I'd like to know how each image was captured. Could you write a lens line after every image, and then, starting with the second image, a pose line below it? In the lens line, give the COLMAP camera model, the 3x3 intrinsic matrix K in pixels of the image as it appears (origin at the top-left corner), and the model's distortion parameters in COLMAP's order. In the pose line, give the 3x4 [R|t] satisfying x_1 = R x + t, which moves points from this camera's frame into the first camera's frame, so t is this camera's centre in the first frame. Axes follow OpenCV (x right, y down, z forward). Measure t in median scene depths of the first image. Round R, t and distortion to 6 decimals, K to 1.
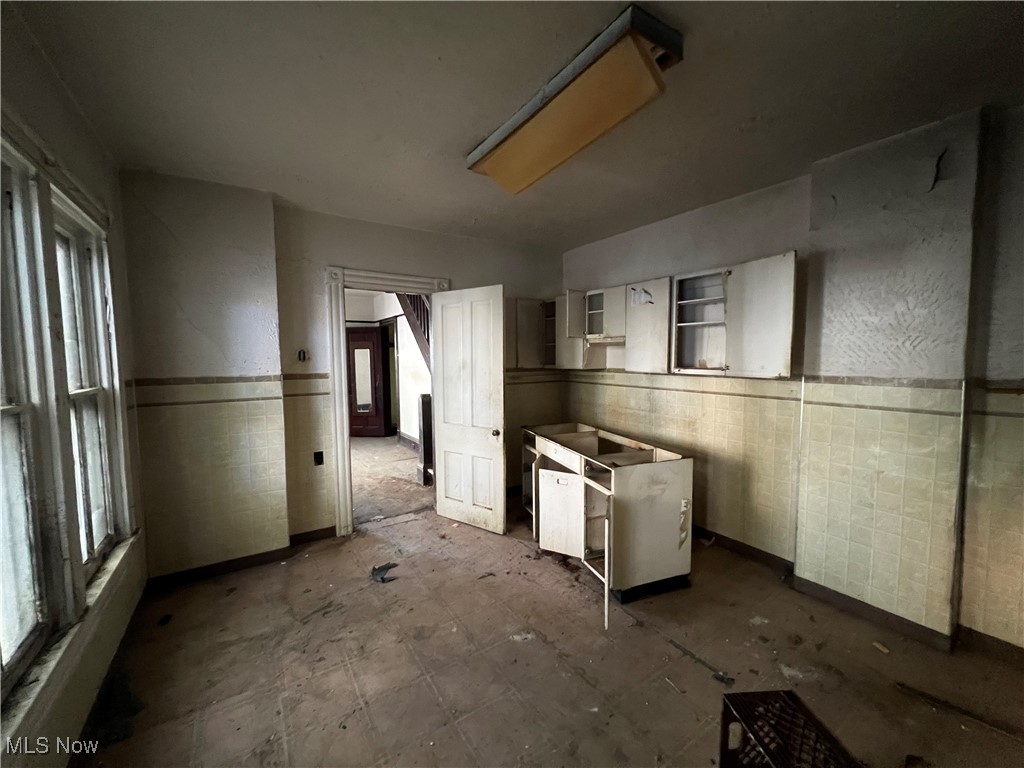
lens RADIAL K [[409.7, 0, 512.0], [0, 409.7, 387.1], [0, 0, 1]] dist [-0.004596, 0.001297]
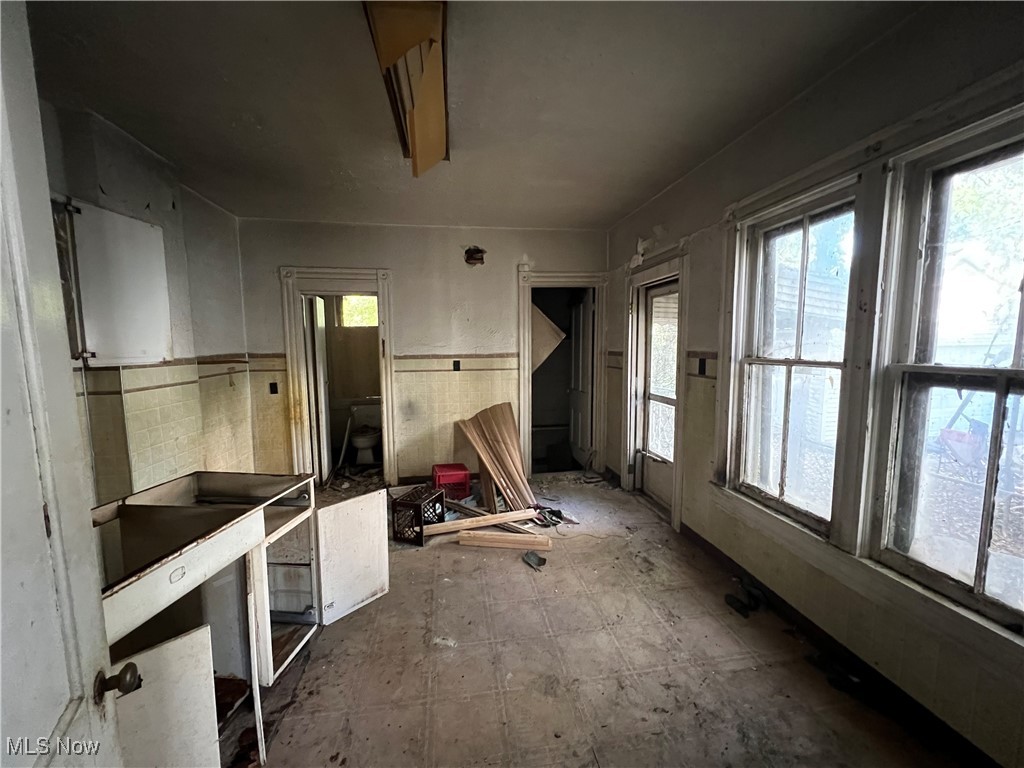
lens RADIAL K [[409.7, 0, 512.4], [0, 409.7, 384.3], [0, 0, 1]] dist [-0.004596, 0.001297]
pose [[-0.909574, -0.027624, 0.414623, -0.428841], [0.043415, 0.986010, 0.160932, -0.087677], [-0.413268, 0.164380, -0.895650, 1.504663]]
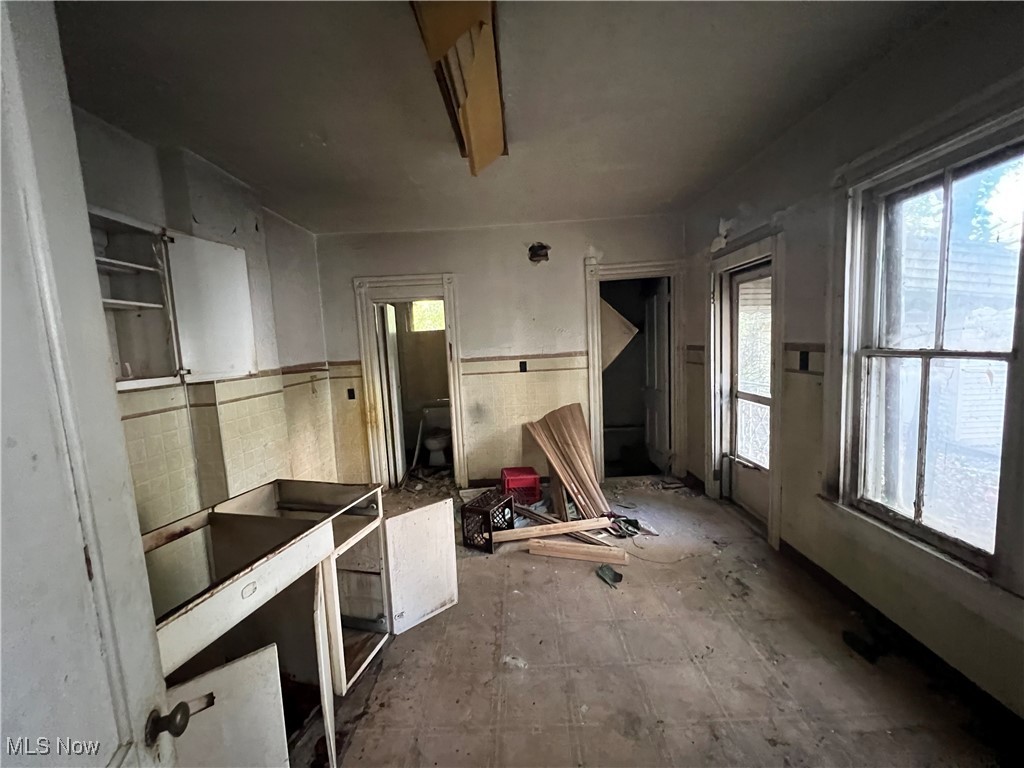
lens RADIAL K [[409.7, 0, 511.3], [0, 409.7, 384.6], [0, 0, 1]] dist [-0.004596, 0.001297]
pose [[-0.825094, -0.009941, 0.564909, -0.409807], [0.095917, 0.982867, 0.157390, -0.095192], [-0.556795, 0.184046, -0.810004, 1.449088]]
